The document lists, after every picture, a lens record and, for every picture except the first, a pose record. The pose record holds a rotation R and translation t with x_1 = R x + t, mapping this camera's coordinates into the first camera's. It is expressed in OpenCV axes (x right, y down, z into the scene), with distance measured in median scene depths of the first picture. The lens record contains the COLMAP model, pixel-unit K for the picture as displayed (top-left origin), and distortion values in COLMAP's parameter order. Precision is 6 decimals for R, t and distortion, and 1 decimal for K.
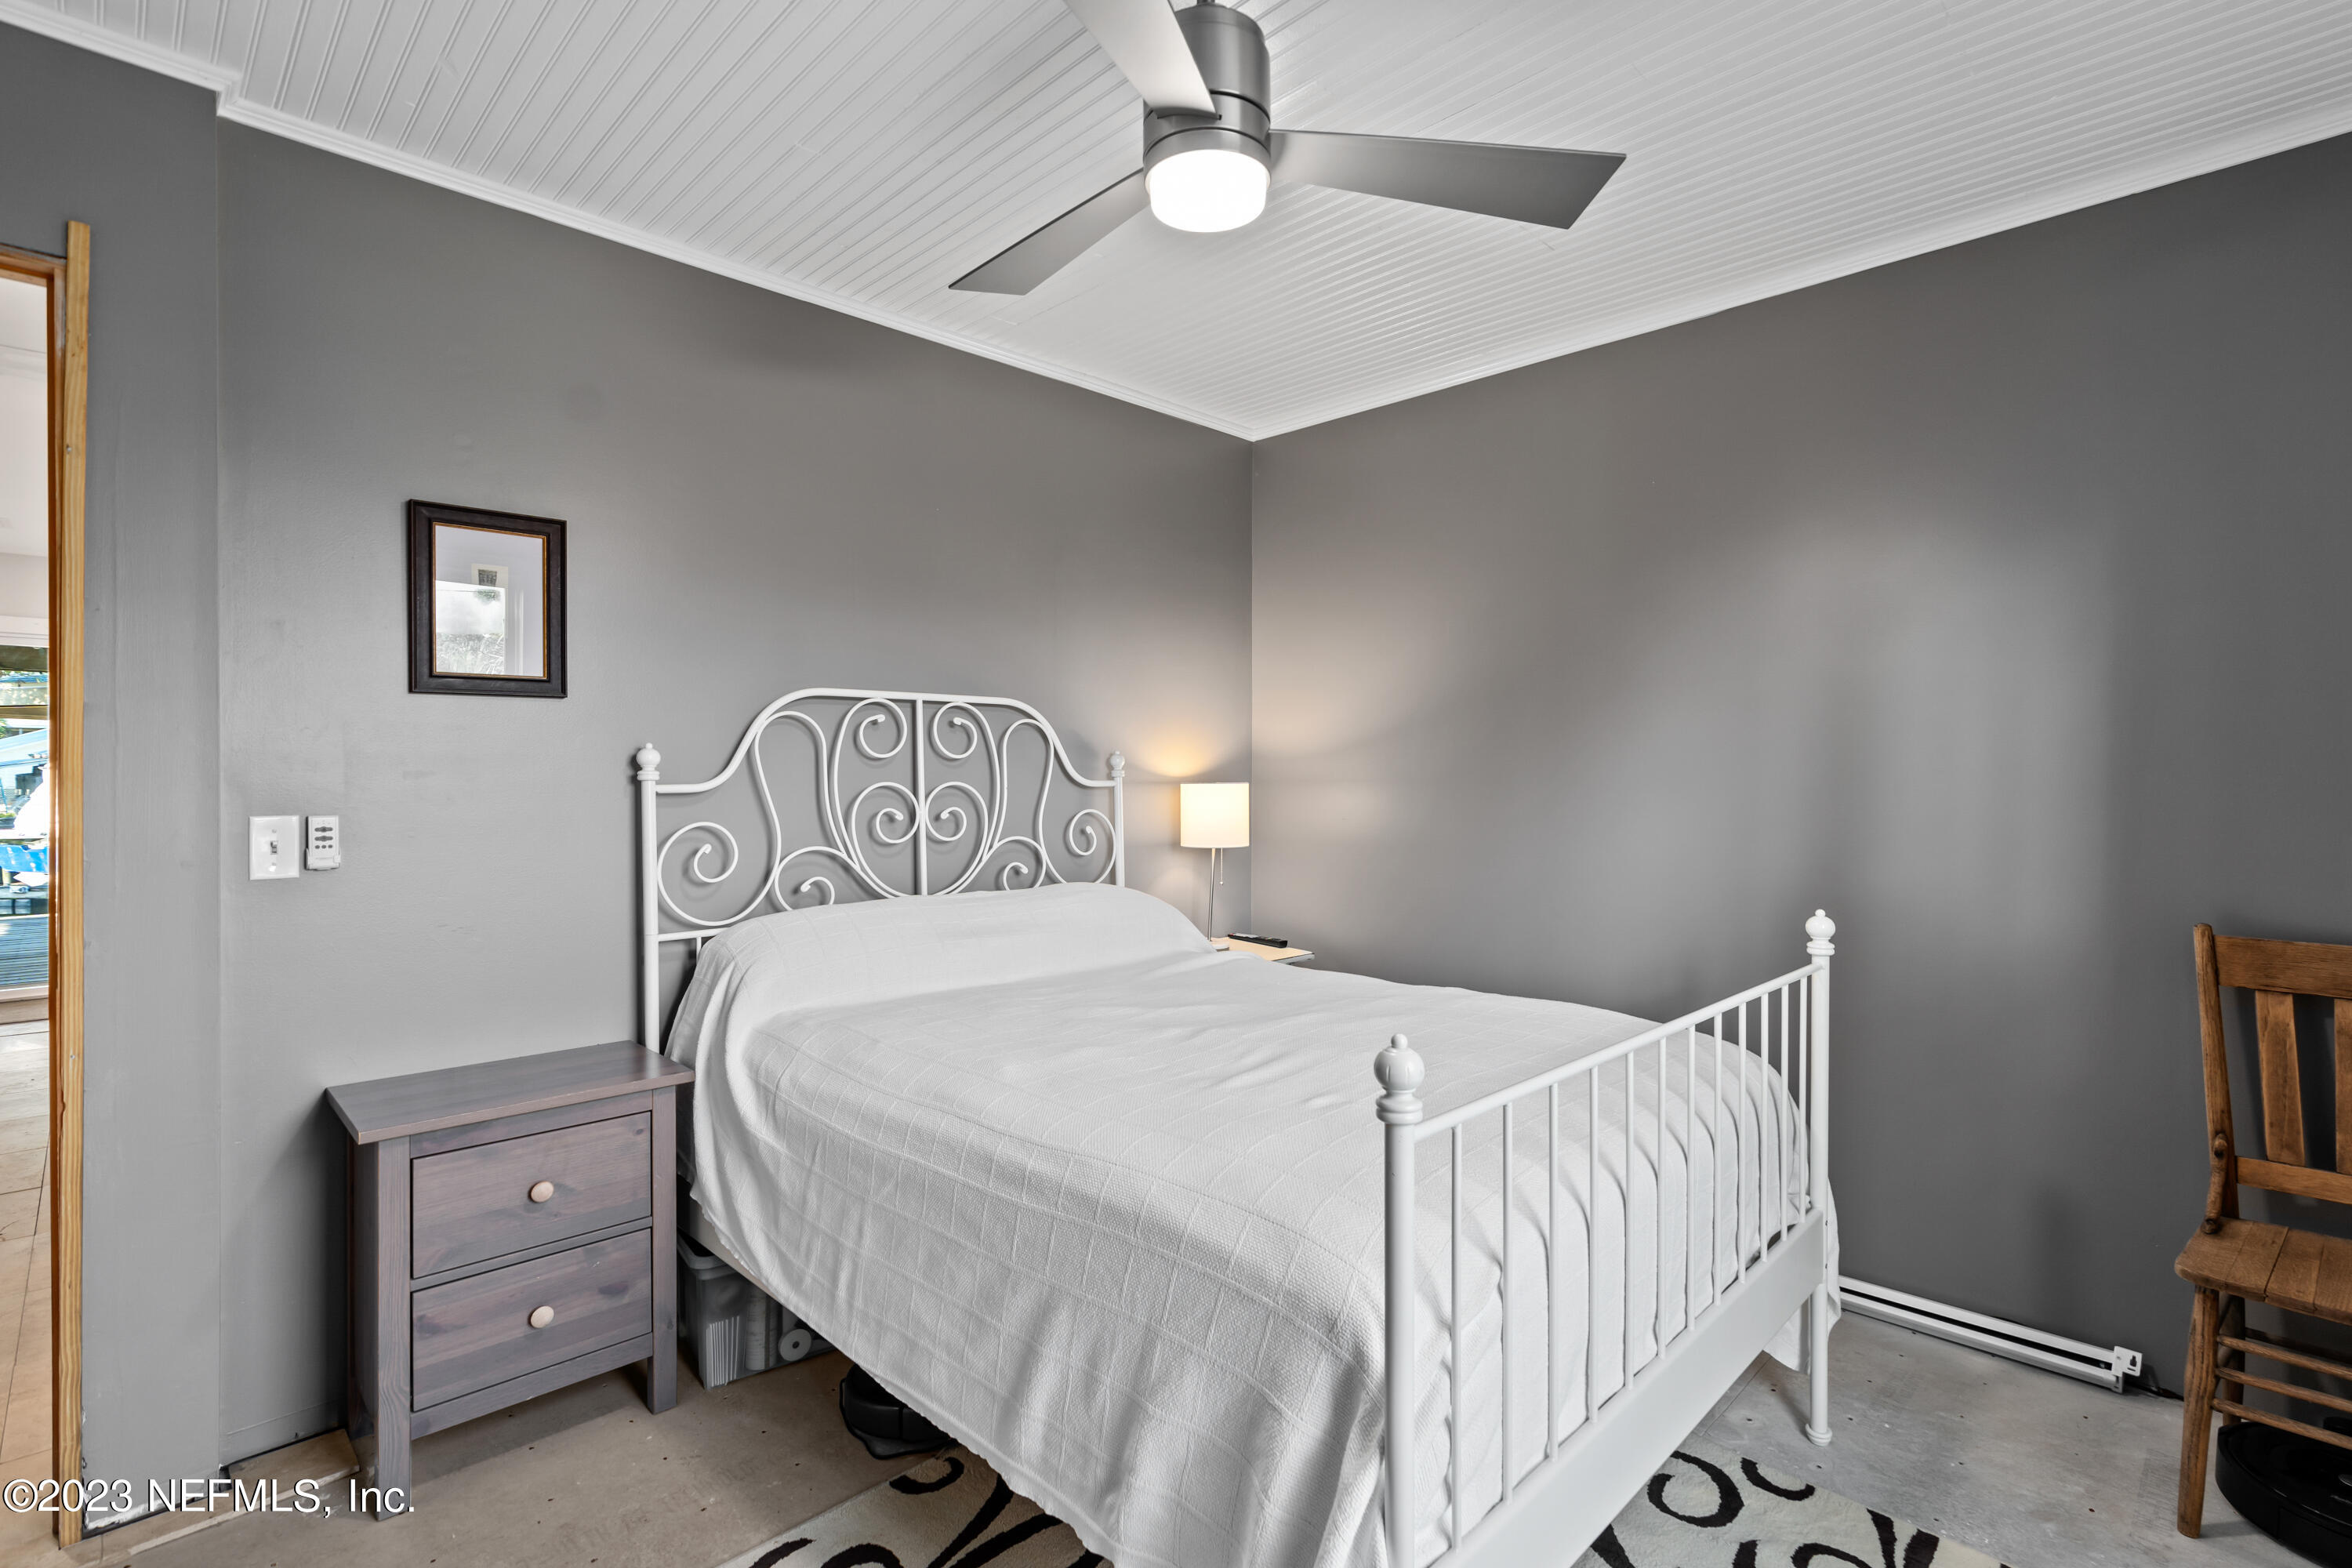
lens RADIAL K [[1090.4, 0, 1177.8], [0, 1090.4, 776.2], [0, 0, 1]] dist [-0.005815, 0.003138]
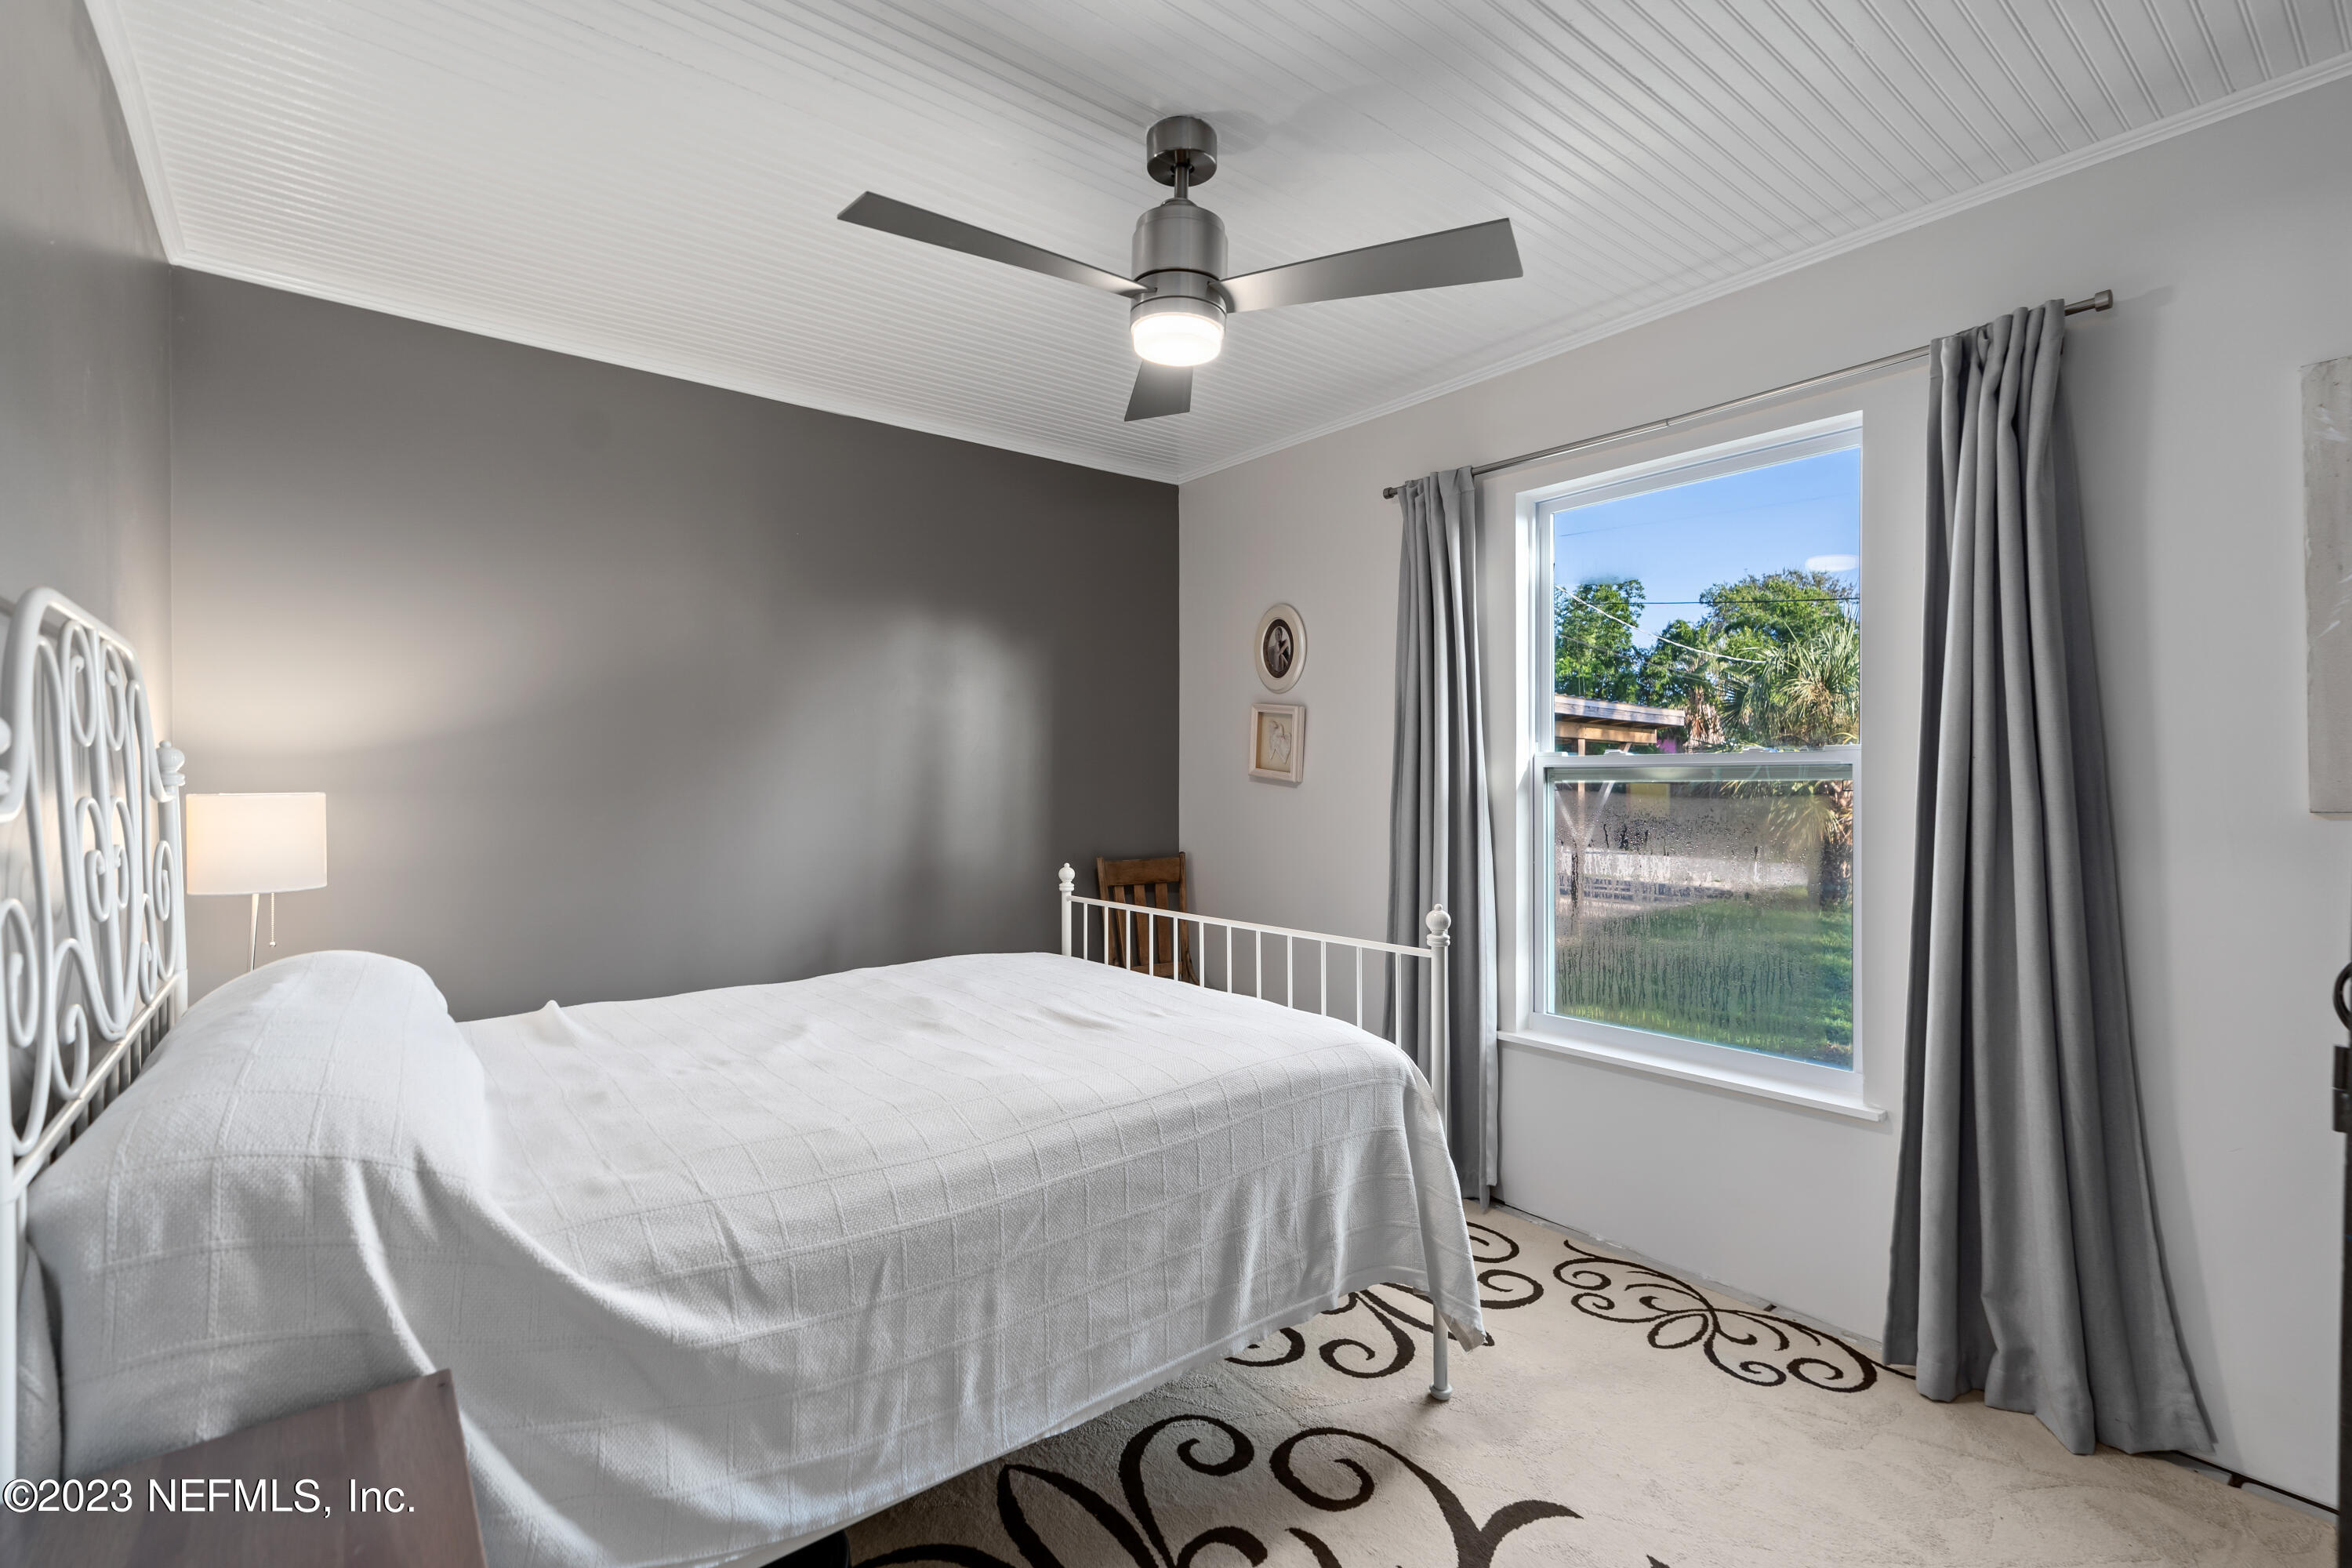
lens RADIAL K [[1090.4, 0, 1179.3], [0, 1090.4, 782.6], [0, 0, 1]] dist [-0.005815, 0.003138]
pose [[0.096357, -0.000771, 0.995347, -1.229902], [0.003426, 0.999994, 0.000442, 0.003778], [-0.995341, 0.003368, 0.096359, 0.833222]]
